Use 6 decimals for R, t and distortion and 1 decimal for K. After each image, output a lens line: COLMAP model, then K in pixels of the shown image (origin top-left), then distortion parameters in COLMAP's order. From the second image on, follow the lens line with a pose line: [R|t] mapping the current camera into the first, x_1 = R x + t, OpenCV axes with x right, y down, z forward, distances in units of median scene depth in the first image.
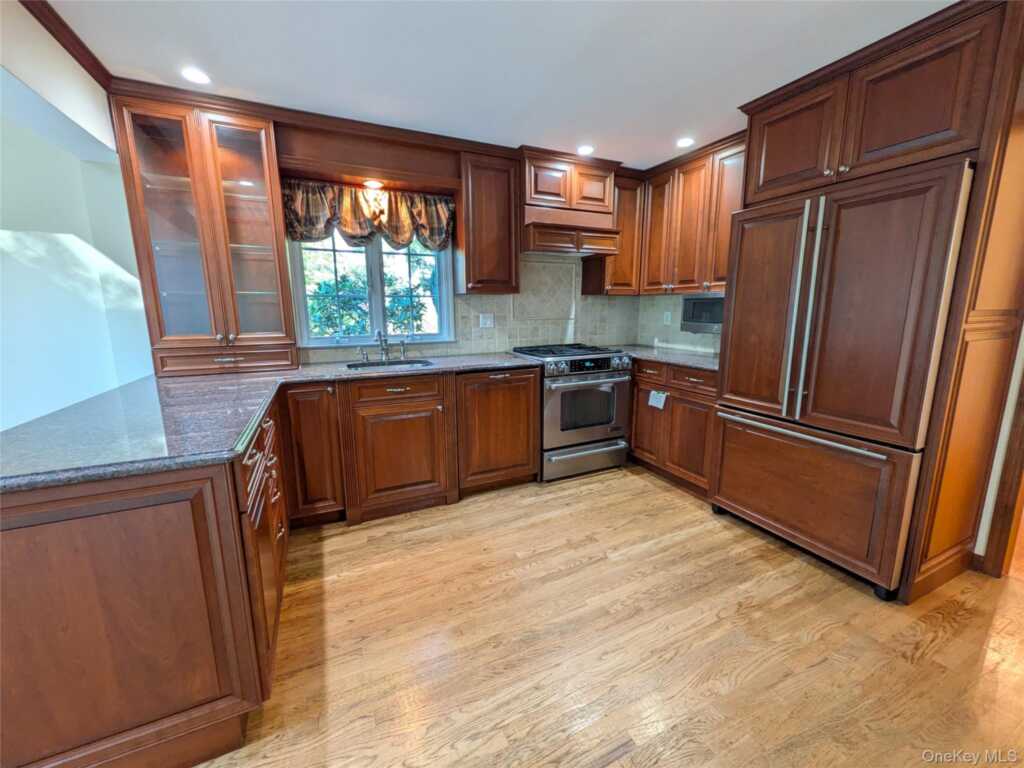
lens RADIAL K [[404.9, 0, 515.4], [0, 404.9, 383.3], [0, 0, 1]] dist [-0.002946, -0.000401]
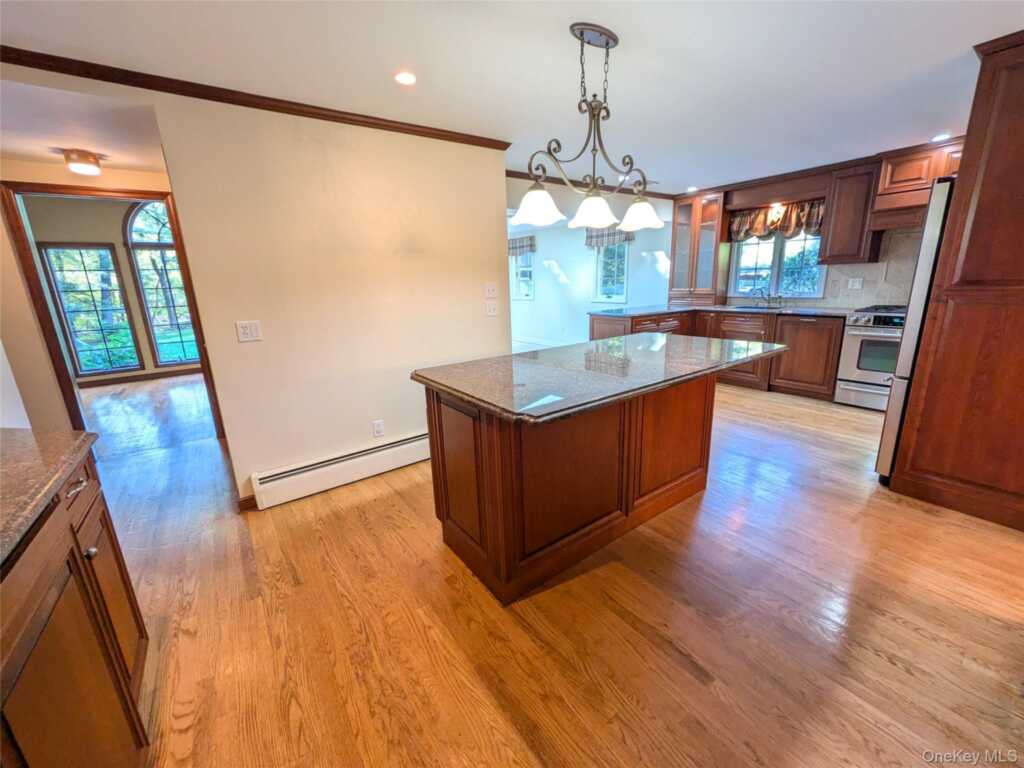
lens RADIAL K [[404.9, 0, 512.4], [0, 404.9, 384.7], [0, 0, 1]] dist [-0.002946, -0.000401]
pose [[0.183389, 0.246429, -0.951652, 1.265532], [-0.151823, 0.963555, 0.220254, 0.051193], [0.971246, 0.104090, 0.214119, -0.405912]]
